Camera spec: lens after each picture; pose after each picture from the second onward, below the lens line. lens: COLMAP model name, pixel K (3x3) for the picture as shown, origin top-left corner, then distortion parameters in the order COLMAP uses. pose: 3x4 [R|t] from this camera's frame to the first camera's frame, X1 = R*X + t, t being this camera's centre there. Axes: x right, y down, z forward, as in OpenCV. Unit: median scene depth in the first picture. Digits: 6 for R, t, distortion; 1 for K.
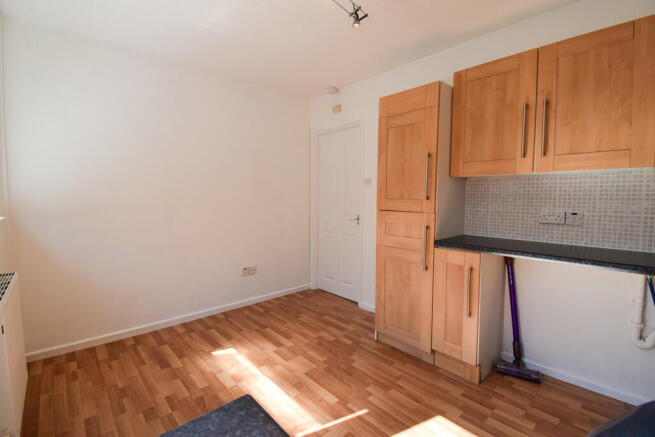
lens RADIAL K [[287.4, 0, 327.5], [0, 287.4, 218.5], [0, 0, 1]] dist [0.000393, -0.015094]
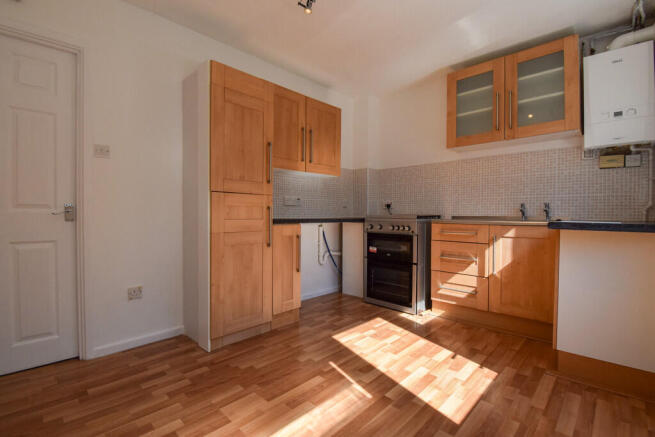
lens RADIAL K [[297.4, 0, 327.5], [0, 297.4, 218.5], [0, 0, 1]] dist [0.001659, -0.017327]
pose [[-0.051461, -0.024358, 0.998378, -0.835198], [0.066637, 0.997391, 0.027769, 0.055700], [-0.996449, 0.067958, -0.049704, 0.843493]]
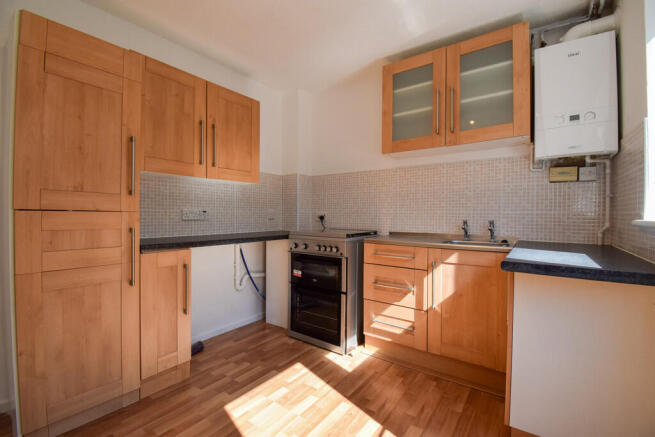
lens RADIAL K [[287.4, 0, 327.5], [0, 287.4, 218.5], [0, 0, 1]] dist [0.000393, -0.015094]
pose [[-0.192625, -0.020474, 0.981059, -0.531742], [0.061640, 0.997555, 0.032921, 0.006446], [-0.979335, 0.066814, -0.190892, 0.630132]]
